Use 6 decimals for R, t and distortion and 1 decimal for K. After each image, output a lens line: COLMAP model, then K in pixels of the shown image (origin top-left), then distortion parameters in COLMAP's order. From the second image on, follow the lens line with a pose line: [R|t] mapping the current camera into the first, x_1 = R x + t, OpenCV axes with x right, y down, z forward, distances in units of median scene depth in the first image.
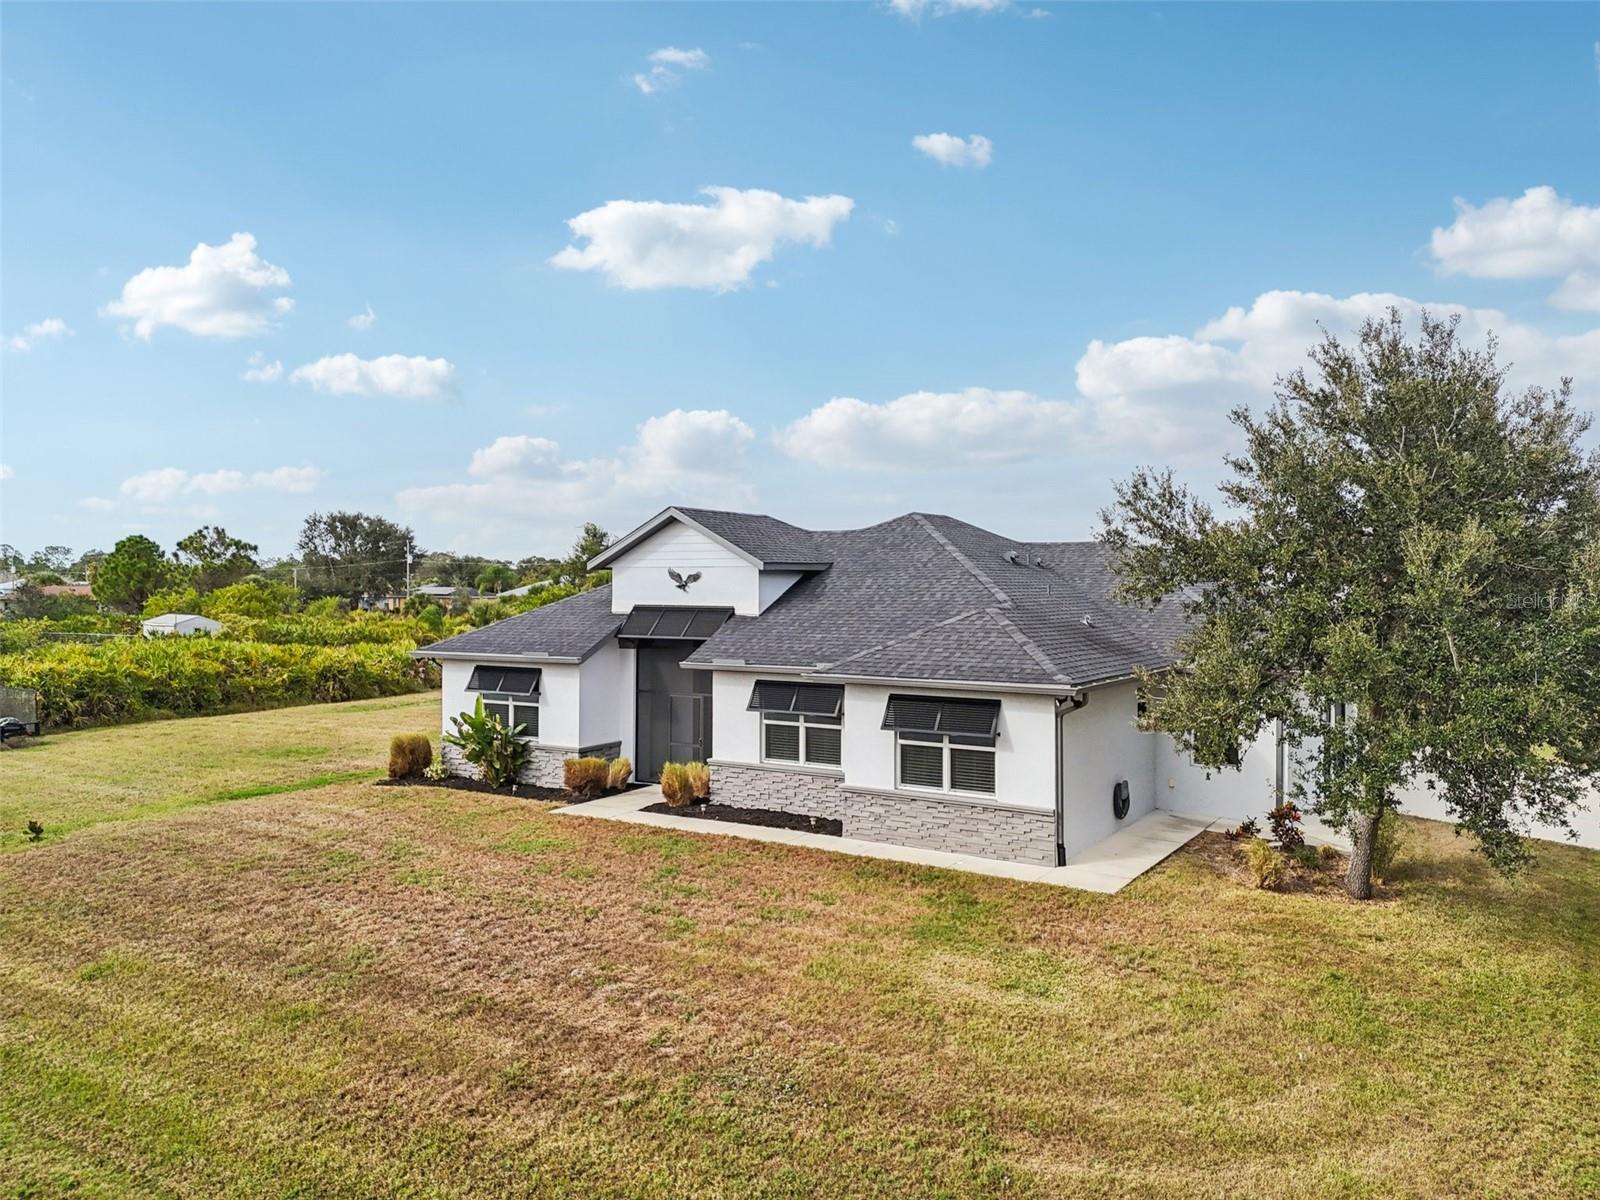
lens RADIAL K [[1168.4, 0, 800.0], [0, 1168.4, 600.0], [0, 0, 1]] dist [0.076332, -0.094792]
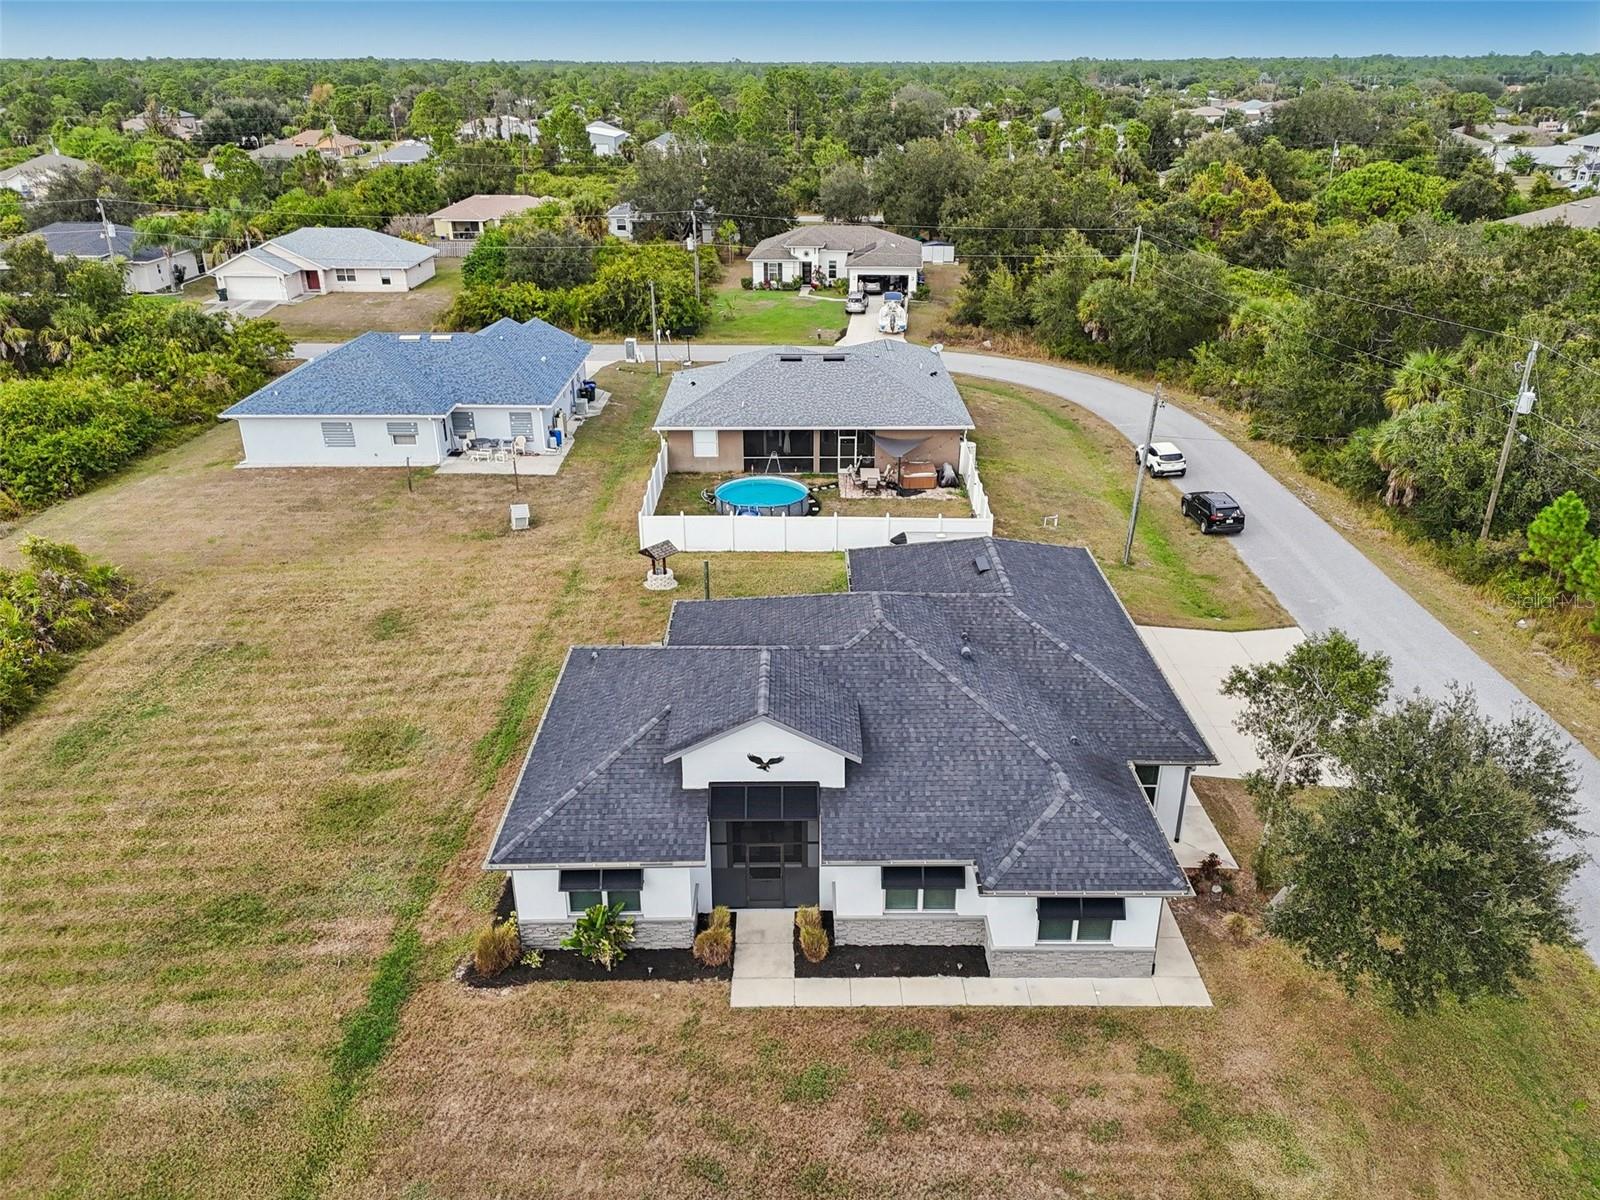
lens RADIAL K [[1158.6, 0, 798.6], [0, 1158.6, 624.9], [0, 0, 1]] dist [0.059824, -0.075740]
pose [[0.842748, -0.239604, 0.482044, -0.657282], [0.012059, 0.903656, 0.428089, -0.698372], [-0.538174, -0.354958, 0.764444, 0.195407]]
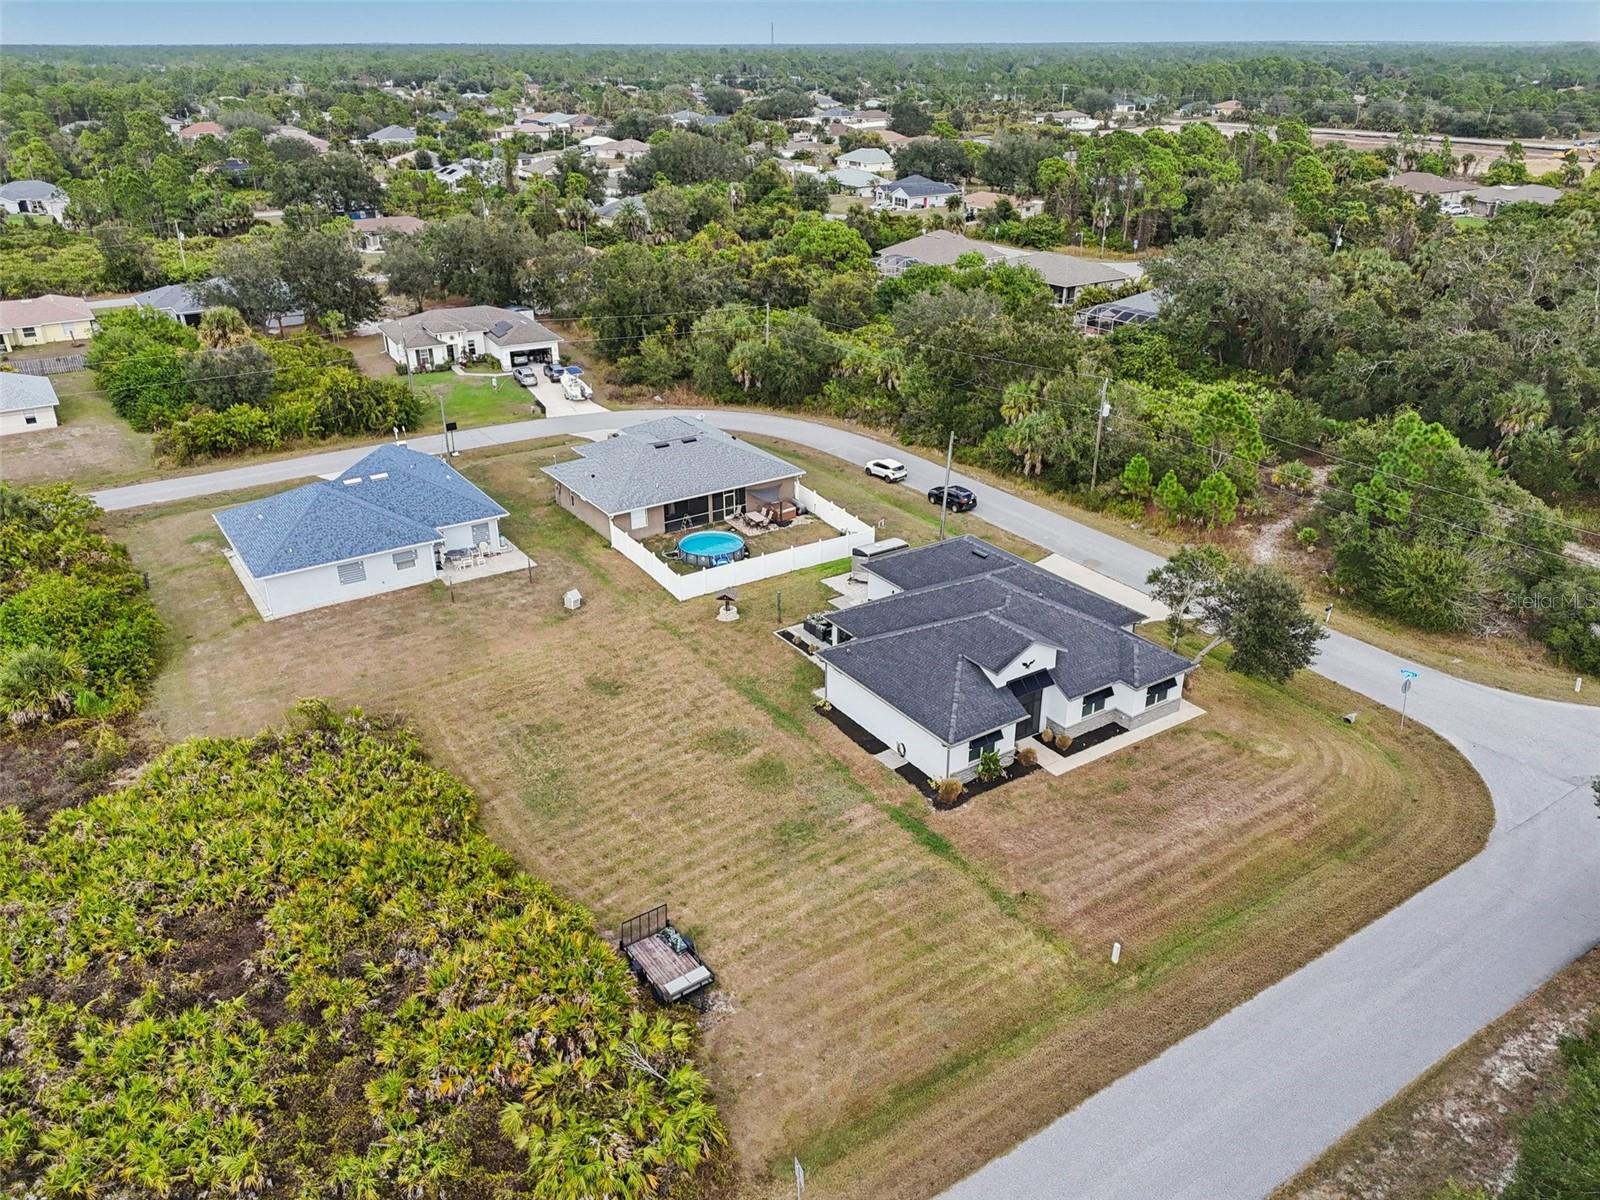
lens RADIAL K [[1171.1, 0, 807.1], [0, 1171.1, 603.4], [0, 0, 1]] dist [0.064570, -0.045191]
pose [[0.398445, -0.396873, 0.826882, -2.463010], [0.009164, 0.903213, 0.429094, -1.294434], [-0.917146, -0.163393, 0.363518, 0.643402]]
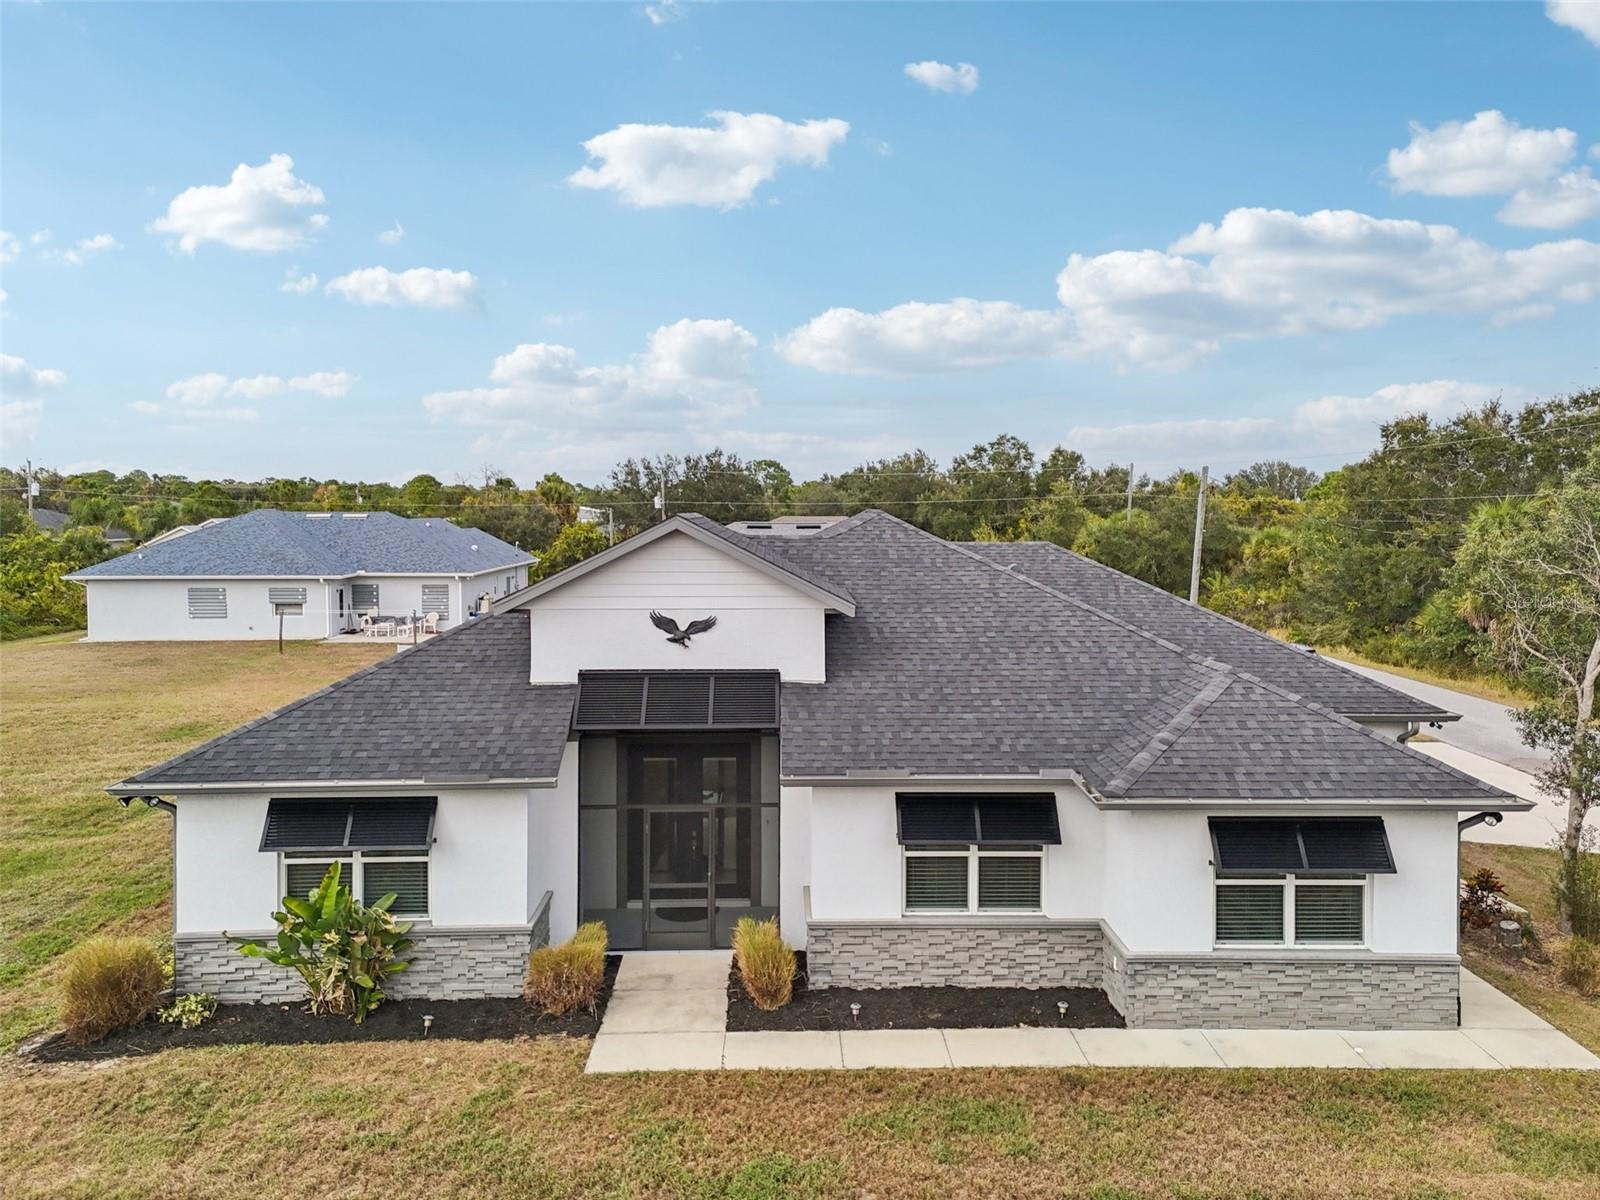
lens RADIAL K [[1171.1, 0, 807.1], [0, 1171.1, 603.4], [0, 0, 1]] dist [0.064570, -0.045191]
pose [[0.829499, -0.049849, 0.556280, -0.444729], [0.007723, 0.996937, 0.077821, -0.089841], [-0.558456, -0.060256, 0.827343, 0.500673]]
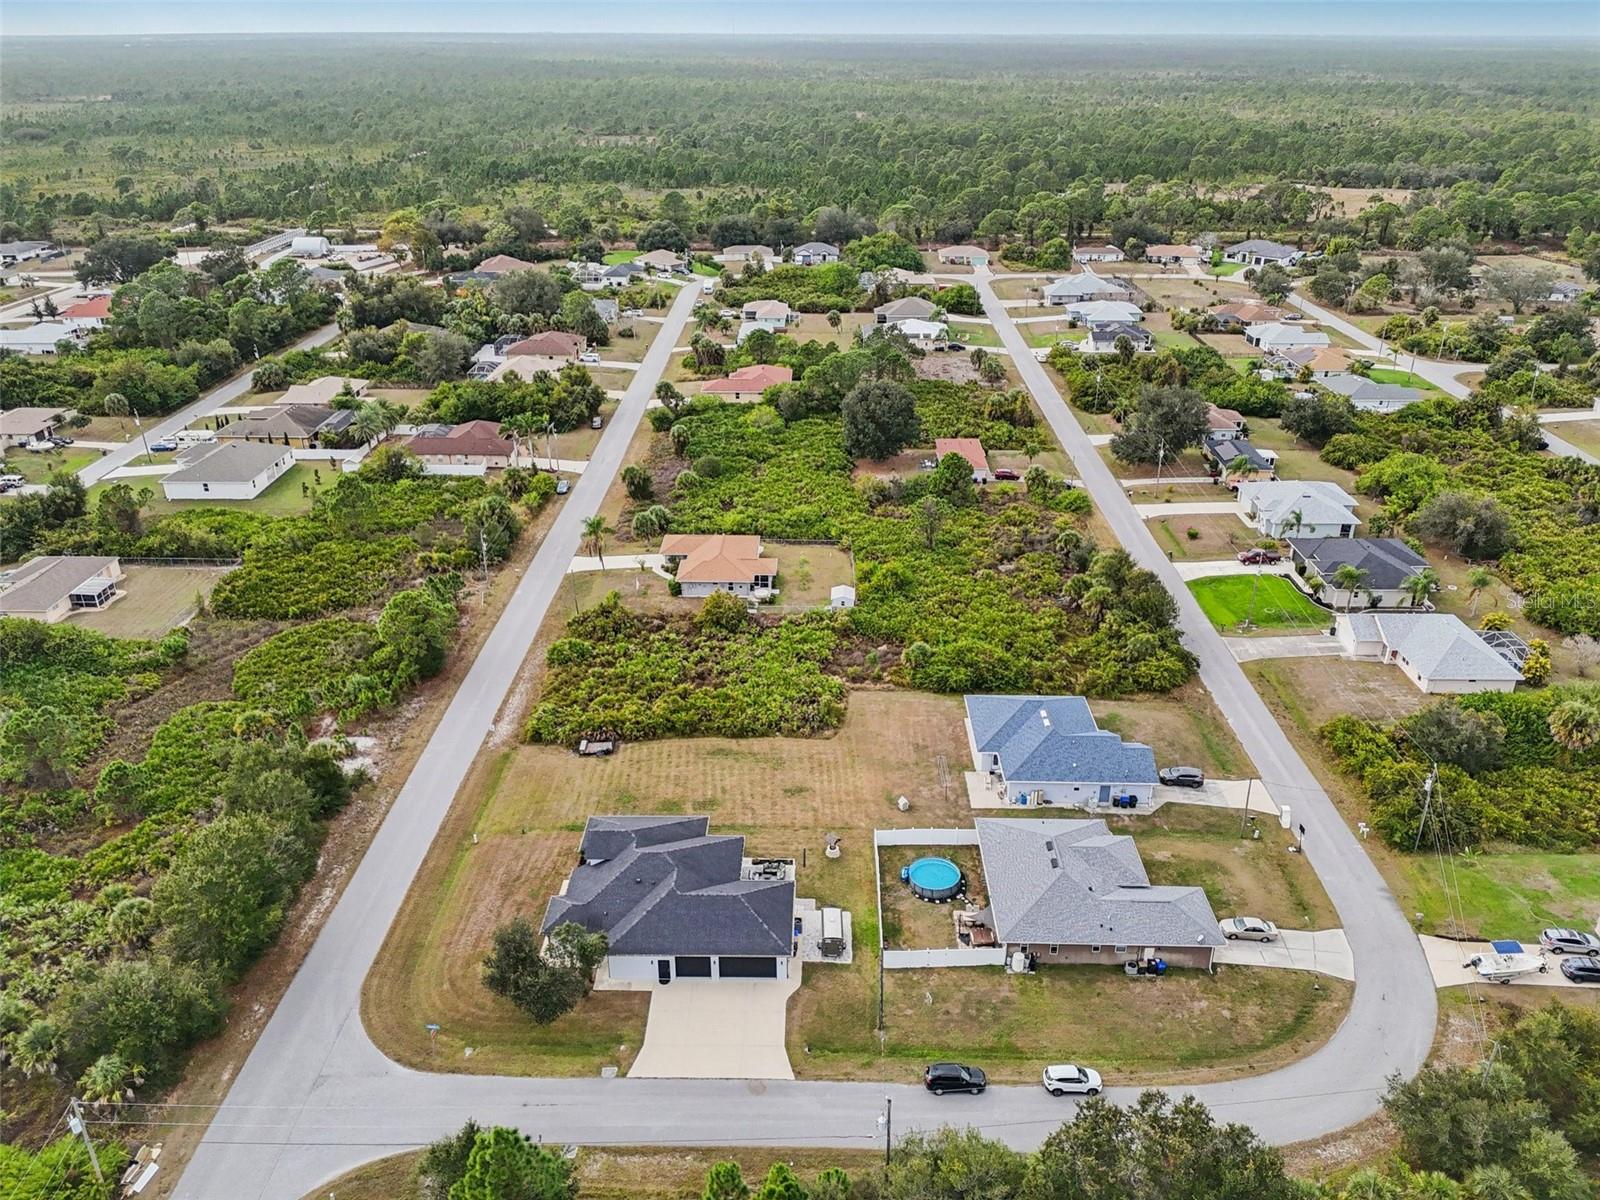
lens RADIAL K [[1158.6, 0, 798.6], [0, 1158.6, 624.9], [0, 0, 1]] dist [0.059824, -0.075740]
pose [[0.517813, 0.379220, -0.766852, 3.585613], [-0.001430, 0.896768, 0.442499, -2.904557], [0.855493, -0.228035, 0.464900, -0.147727]]
